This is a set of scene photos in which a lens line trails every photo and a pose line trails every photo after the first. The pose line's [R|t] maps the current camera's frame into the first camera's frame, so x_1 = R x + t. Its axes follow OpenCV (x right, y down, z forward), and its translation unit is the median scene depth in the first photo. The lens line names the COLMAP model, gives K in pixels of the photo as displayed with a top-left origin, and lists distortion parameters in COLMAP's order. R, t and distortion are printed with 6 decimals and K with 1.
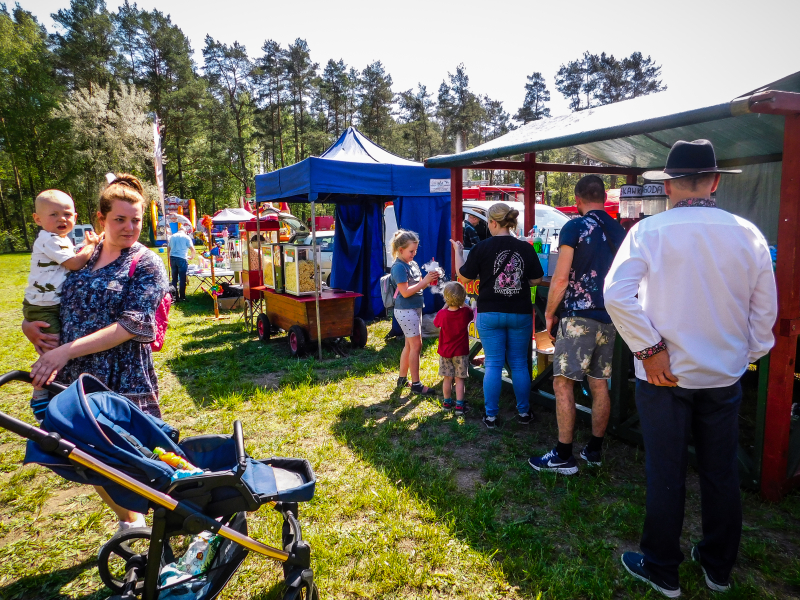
lens RADIAL K [[553.0, 0, 400.0], [0, 553.0, 300.0], [0, 0, 1]] dist [-0.001476, -0.044108]
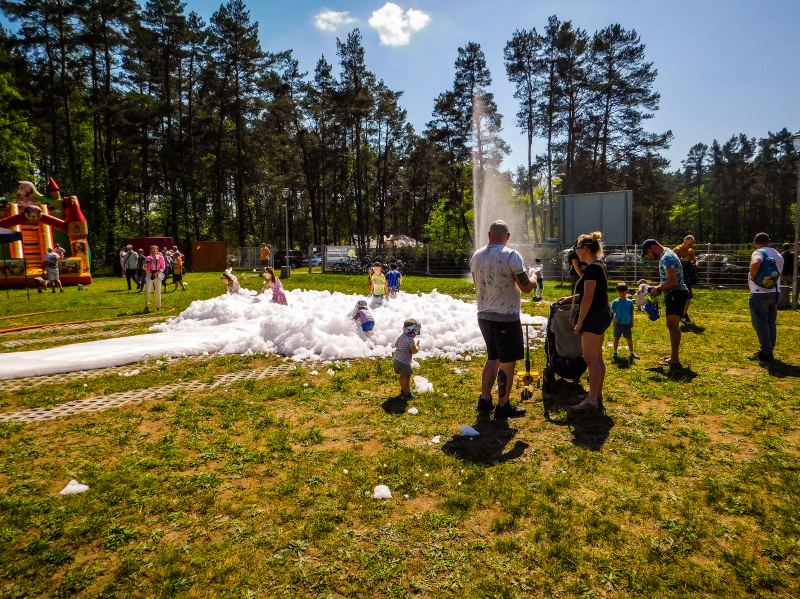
lens RADIAL K [[571.4, 0, 400.0], [0, 571.4, 299.5], [0, 0, 1]] dist [0.008403, 0.006017]
pose [[0.951118, -0.004794, 0.308790, -0.069582], [0.022578, 0.998283, -0.054046, -0.039336], [-0.308001, 0.058377, 0.949593, 0.317114]]
